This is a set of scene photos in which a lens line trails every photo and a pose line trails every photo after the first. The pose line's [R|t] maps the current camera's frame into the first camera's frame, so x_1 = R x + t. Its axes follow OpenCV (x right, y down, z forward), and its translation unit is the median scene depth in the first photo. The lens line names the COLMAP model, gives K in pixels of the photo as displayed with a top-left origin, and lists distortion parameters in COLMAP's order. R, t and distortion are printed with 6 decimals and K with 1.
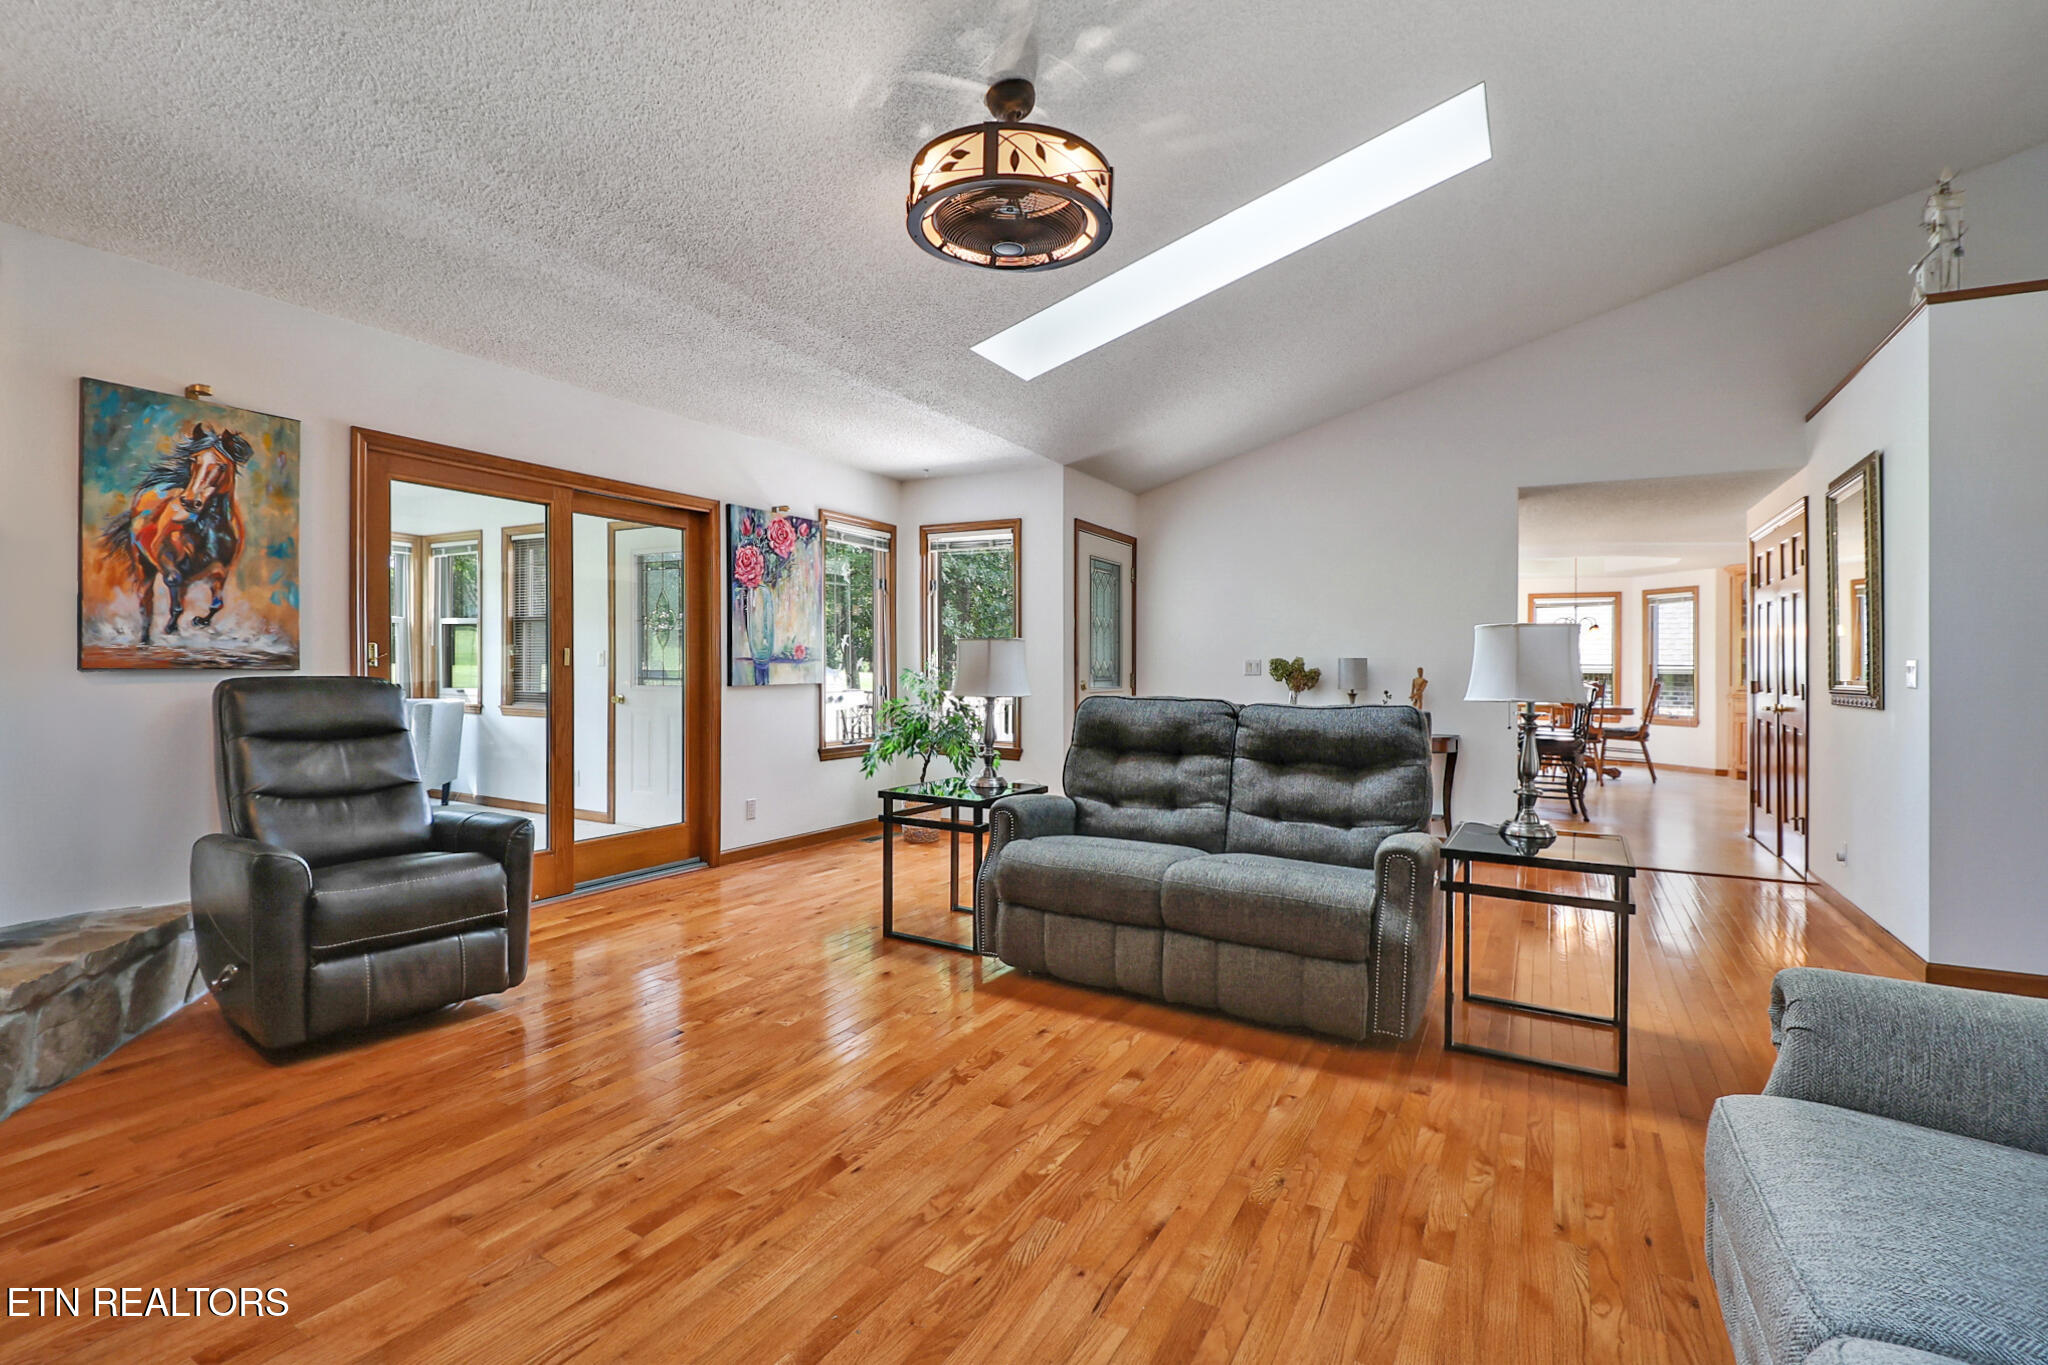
lens RADIAL K [[903.3, 0, 1019.4], [0, 903.3, 662.1], [0, 0, 1]] dist [-0.008915, -0.000882]
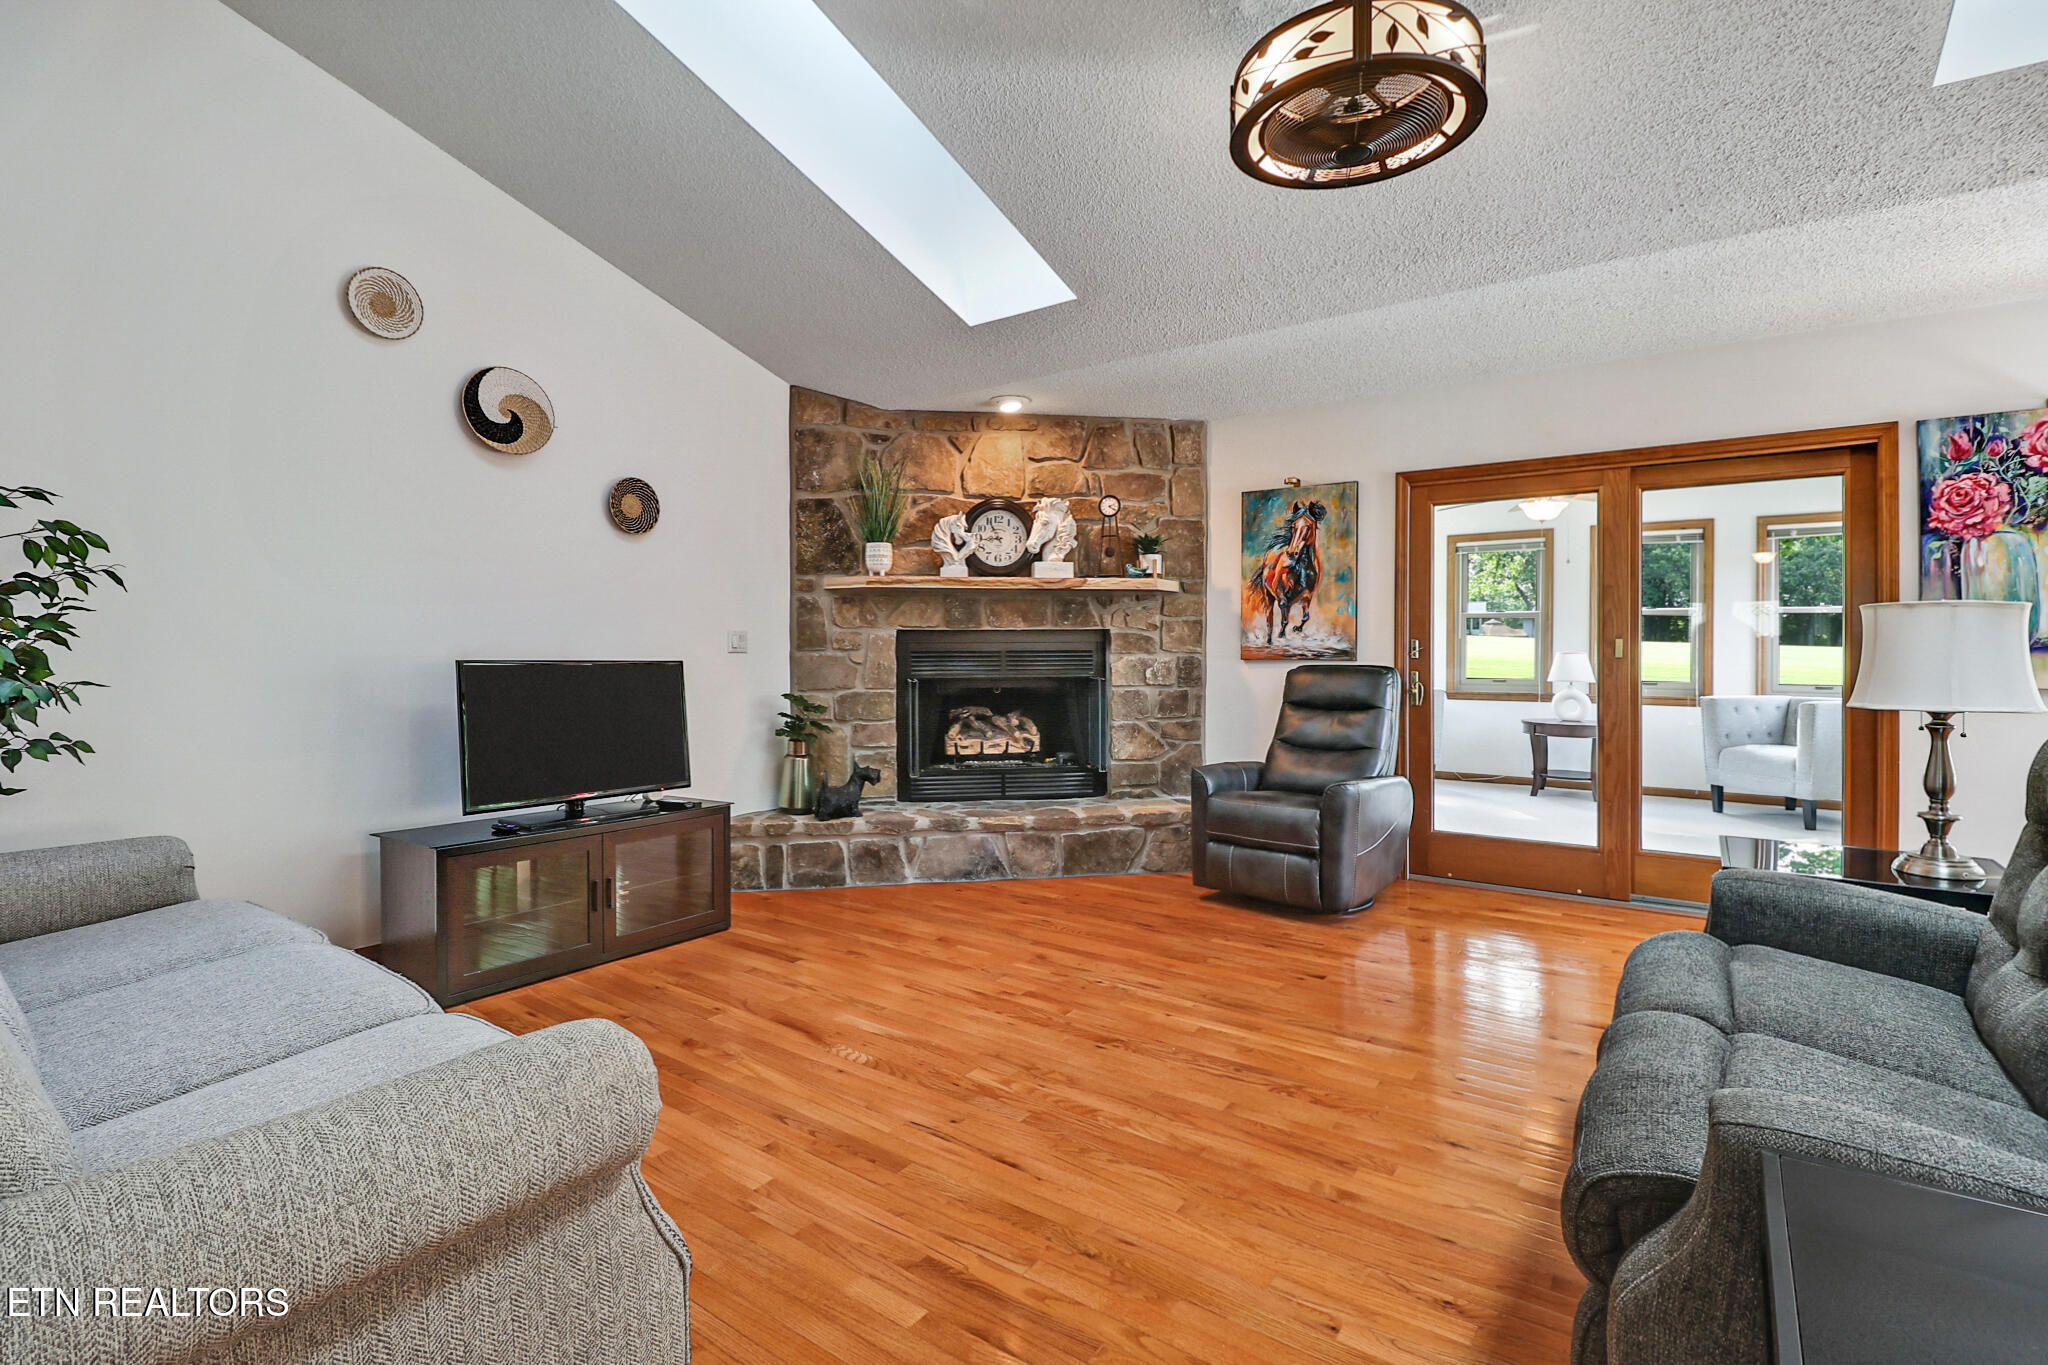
lens RADIAL K [[953.1, 0, 1022.3], [0, 953.1, 663.1], [0, 0, 1]] dist [-0.003137, -0.001032]
pose [[-0.078852, 0.001123, -0.996886, 0.807505], [0.000498, 0.999999, 0.001088, 0.012048], [0.996886, -0.000410, -0.078852, 0.684626]]
